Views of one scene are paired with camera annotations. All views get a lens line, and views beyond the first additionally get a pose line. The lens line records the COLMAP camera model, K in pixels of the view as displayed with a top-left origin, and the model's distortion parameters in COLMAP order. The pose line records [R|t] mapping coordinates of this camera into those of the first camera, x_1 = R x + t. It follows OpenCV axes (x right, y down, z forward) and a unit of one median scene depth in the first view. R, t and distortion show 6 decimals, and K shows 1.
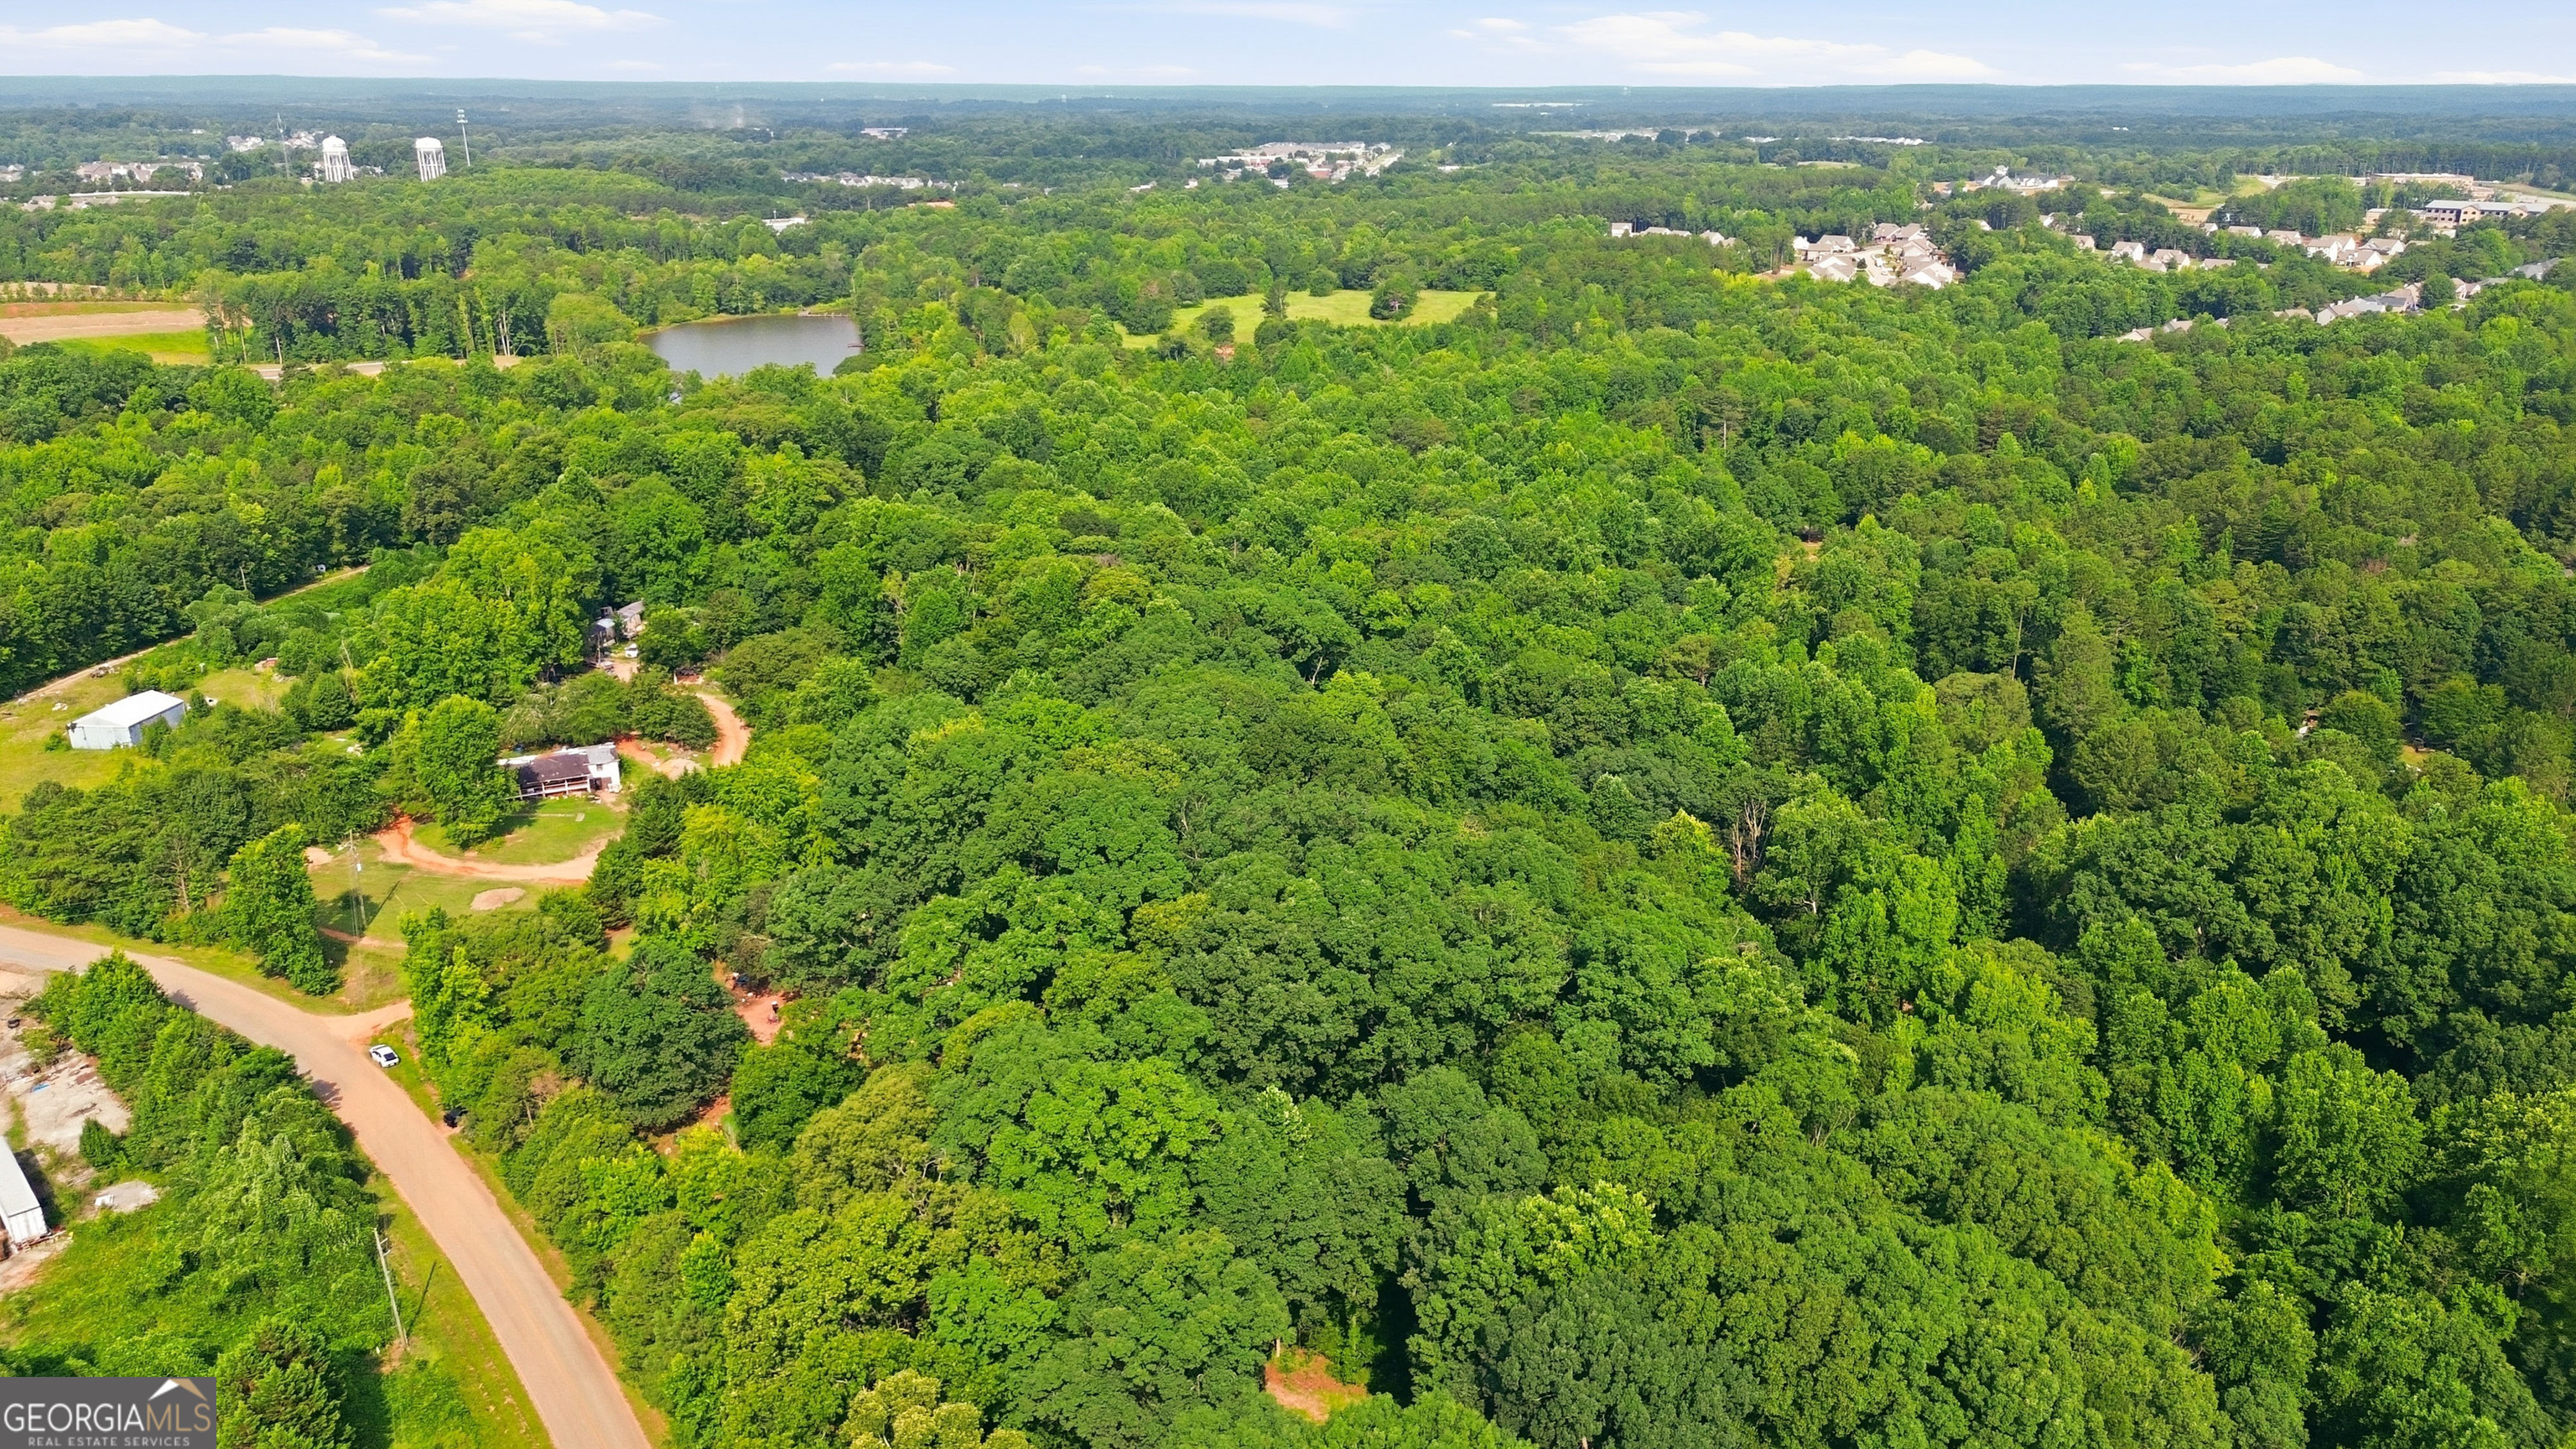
lens RADIAL K [[1908.6, 0, 1286.1], [0, 1908.6, 781.9], [0, 0, 1]] dist [0.061820, -0.056626]
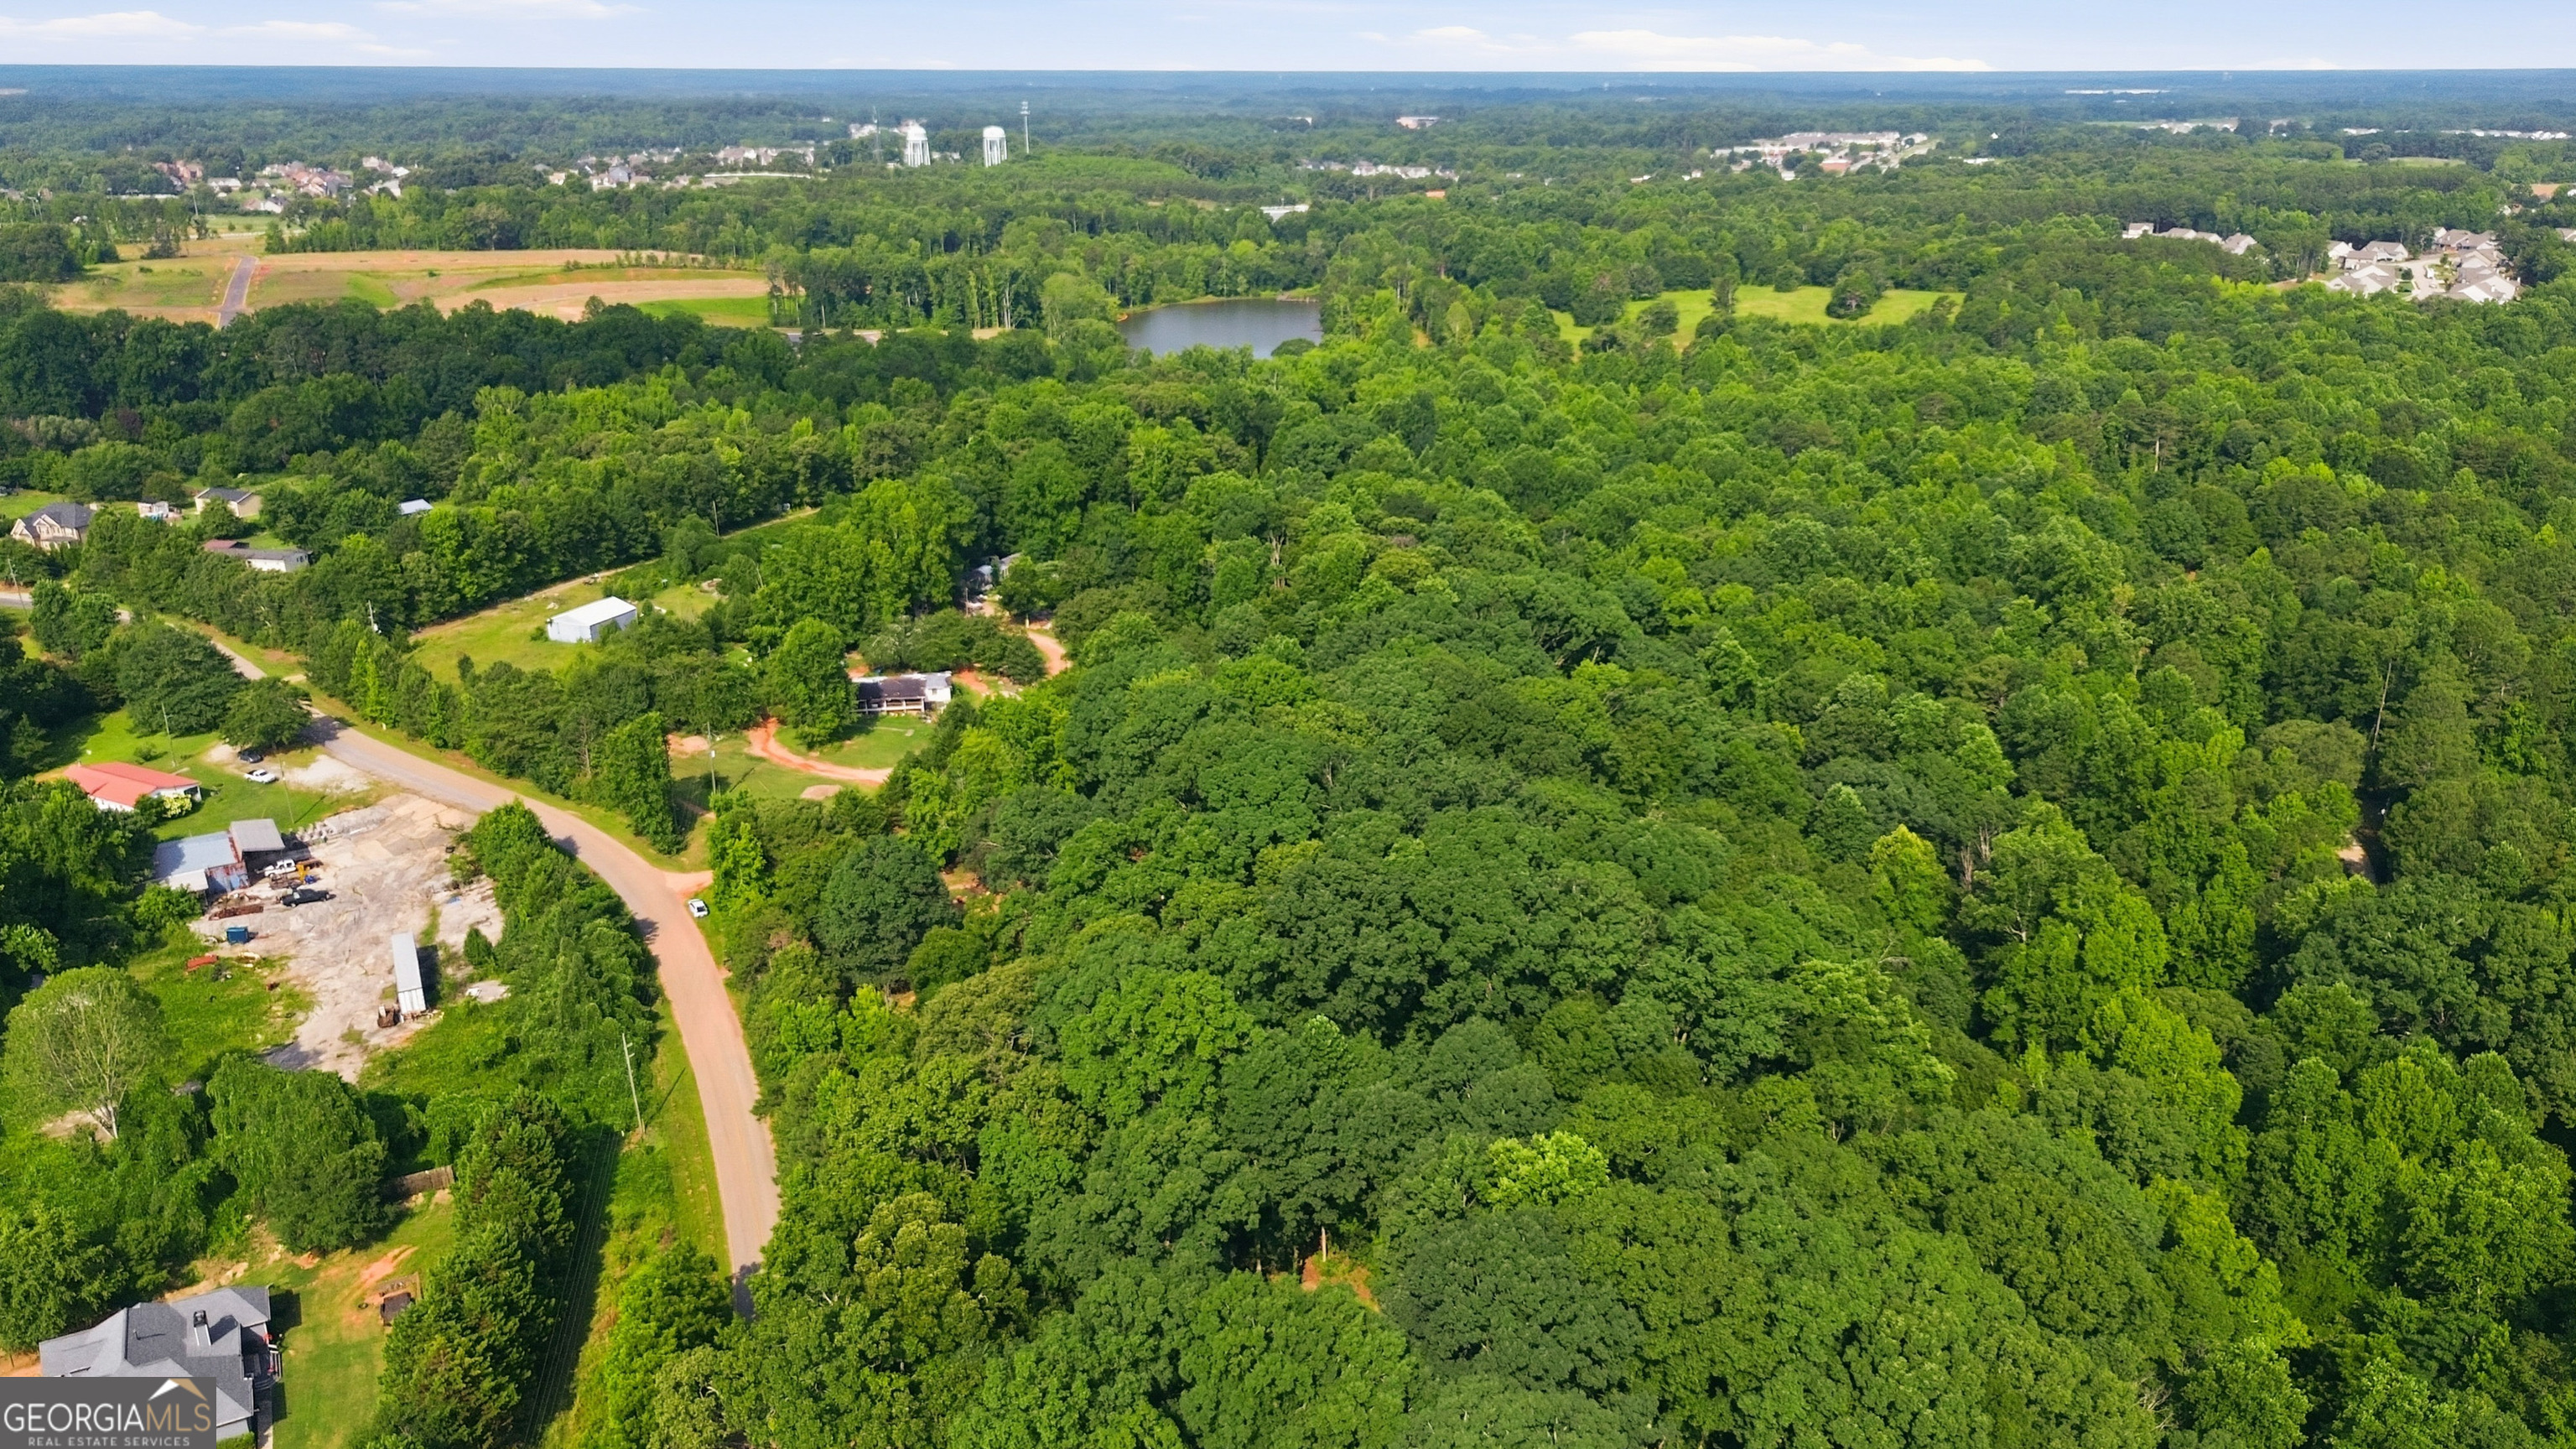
lens RADIAL K [[1908.6, 0, 1286.1], [0, 1908.6, 781.9], [0, 0, 1]] dist [0.061820, -0.056626]
pose [[0.959312, 0.099047, -0.264406, 0.140271], [-0.097021, 0.995066, 0.020743, 0.001859], [0.265156, 0.005754, 0.964188, -0.044321]]
